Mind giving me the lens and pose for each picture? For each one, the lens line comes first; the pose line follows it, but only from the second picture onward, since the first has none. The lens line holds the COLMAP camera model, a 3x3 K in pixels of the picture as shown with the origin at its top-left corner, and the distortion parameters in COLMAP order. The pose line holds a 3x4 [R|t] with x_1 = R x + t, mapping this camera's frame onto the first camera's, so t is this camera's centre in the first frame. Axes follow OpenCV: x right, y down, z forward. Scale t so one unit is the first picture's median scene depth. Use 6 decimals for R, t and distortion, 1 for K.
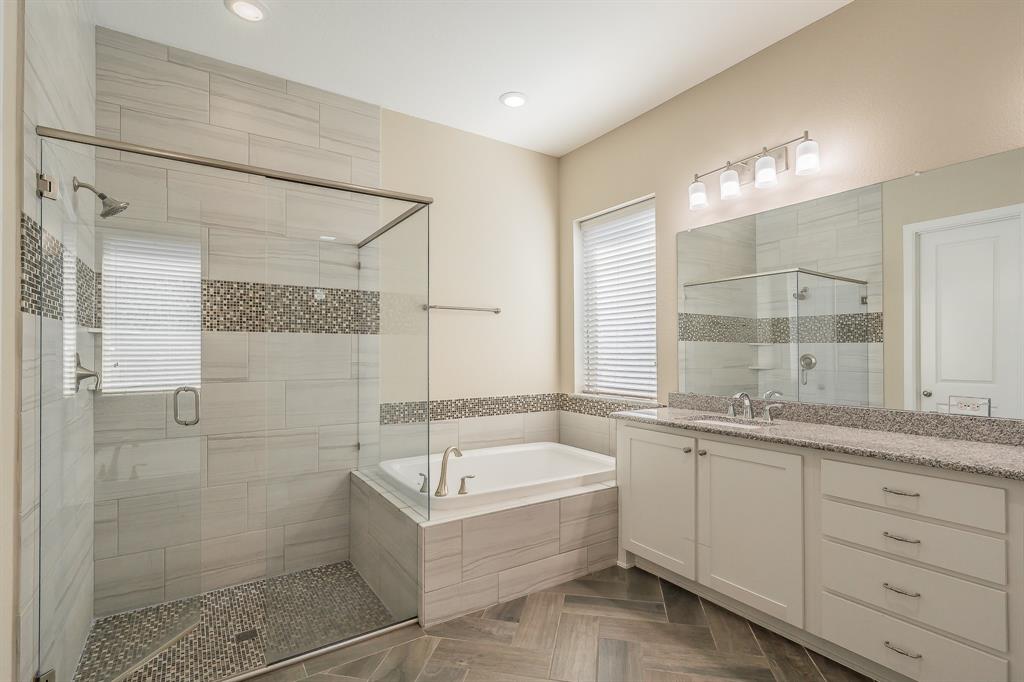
lens RADIAL K [[486.0, 0, 513.7], [0, 486.0, 350.3], [0, 0, 1]] dist [-0.004095, -0.000488]
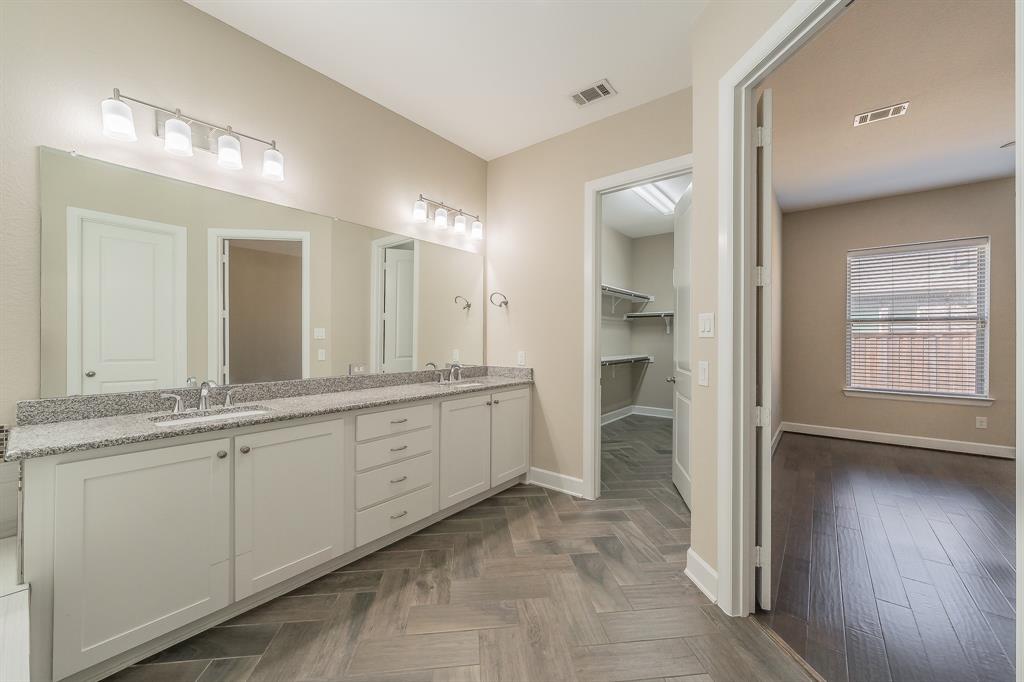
lens RADIAL K [[392.3, 0, 514.9], [0, 392.3, 338.9], [0, 0, 1]] dist [0.000761, -0.000030]
pose [[-0.313391, -0.000856, 0.949624, -0.474661], [-0.008183, 0.999965, -0.001800, 0.005341], [-0.949589, -0.008335, -0.313387, 0.803844]]
